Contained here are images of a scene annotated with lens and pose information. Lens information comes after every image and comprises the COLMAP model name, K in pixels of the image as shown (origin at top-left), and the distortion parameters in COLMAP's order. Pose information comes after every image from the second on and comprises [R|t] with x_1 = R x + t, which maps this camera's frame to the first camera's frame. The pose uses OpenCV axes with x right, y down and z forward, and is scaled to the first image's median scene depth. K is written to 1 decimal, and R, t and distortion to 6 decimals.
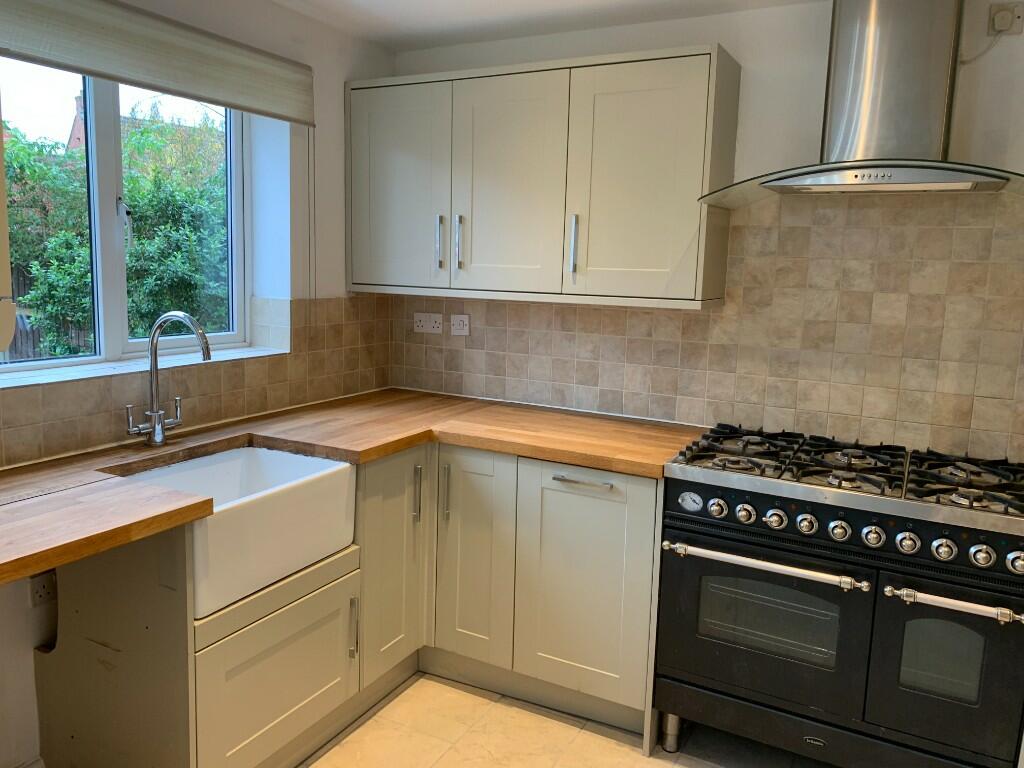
lens RADIAL K [[774.2, 0, 512.0], [0, 774.2, 384.0], [0, 0, 1]] dist [0.080635, -0.129724]
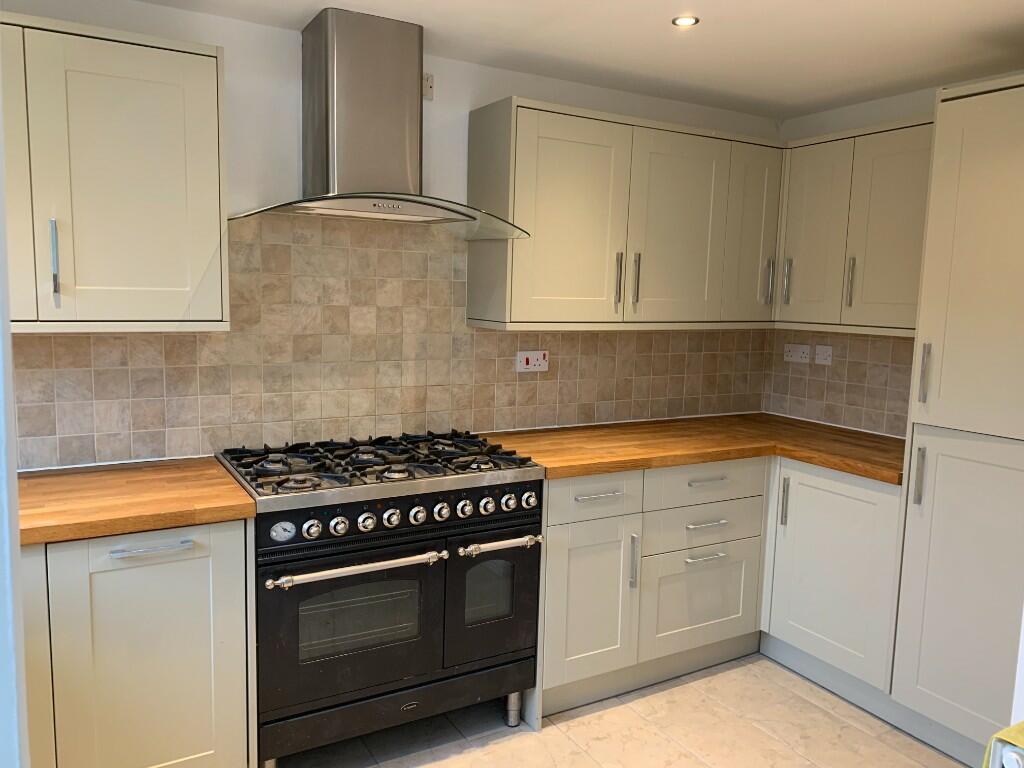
lens RADIAL K [[763.3, 0, 512.0], [0, 763.3, 384.0], [0, 0, 1]] dist [0.075234, -0.213509]
pose [[0.517496, -0.121634, 0.846996, -0.349918], [0.124351, 0.990028, 0.066198, -0.048313], [-0.846602, 0.071068, 0.527461, 0.220382]]
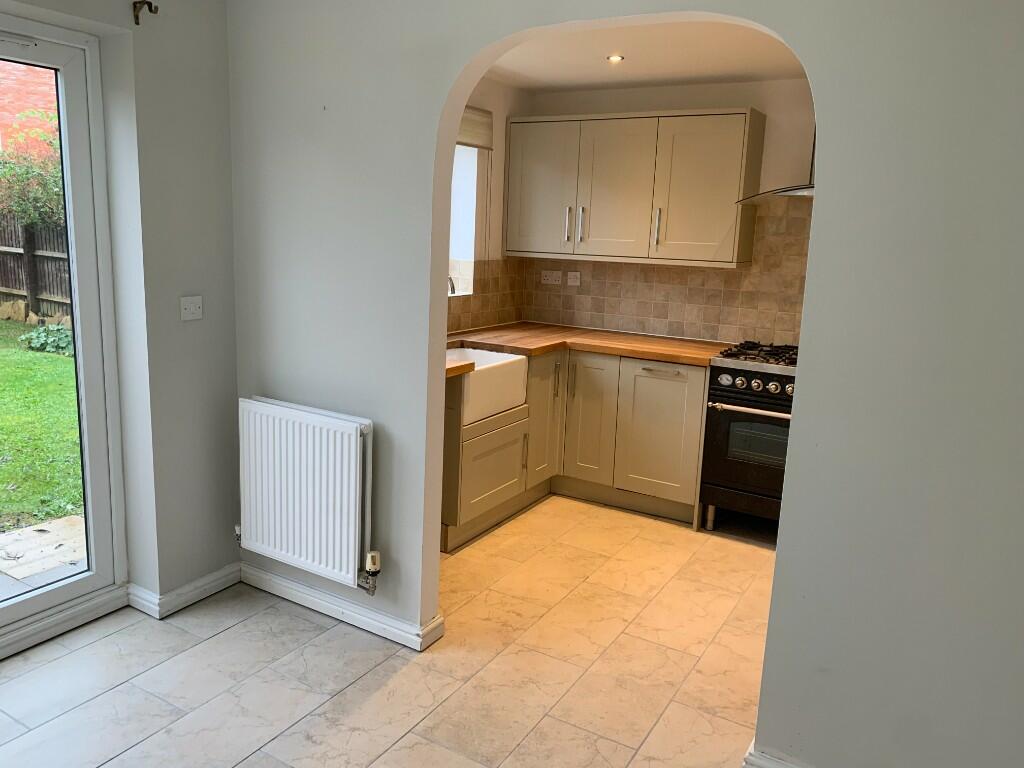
lens RADIAL K [[774.2, 0, 512.0], [0, 774.2, 384.0], [0, 0, 1]] dist [0.080635, -0.129724]
pose [[0.998499, 0.019398, -0.051226, -0.134973], [-0.017192, 0.998921, 0.043149, 0.082200], [0.052007, -0.042204, 0.997755, -0.652299]]
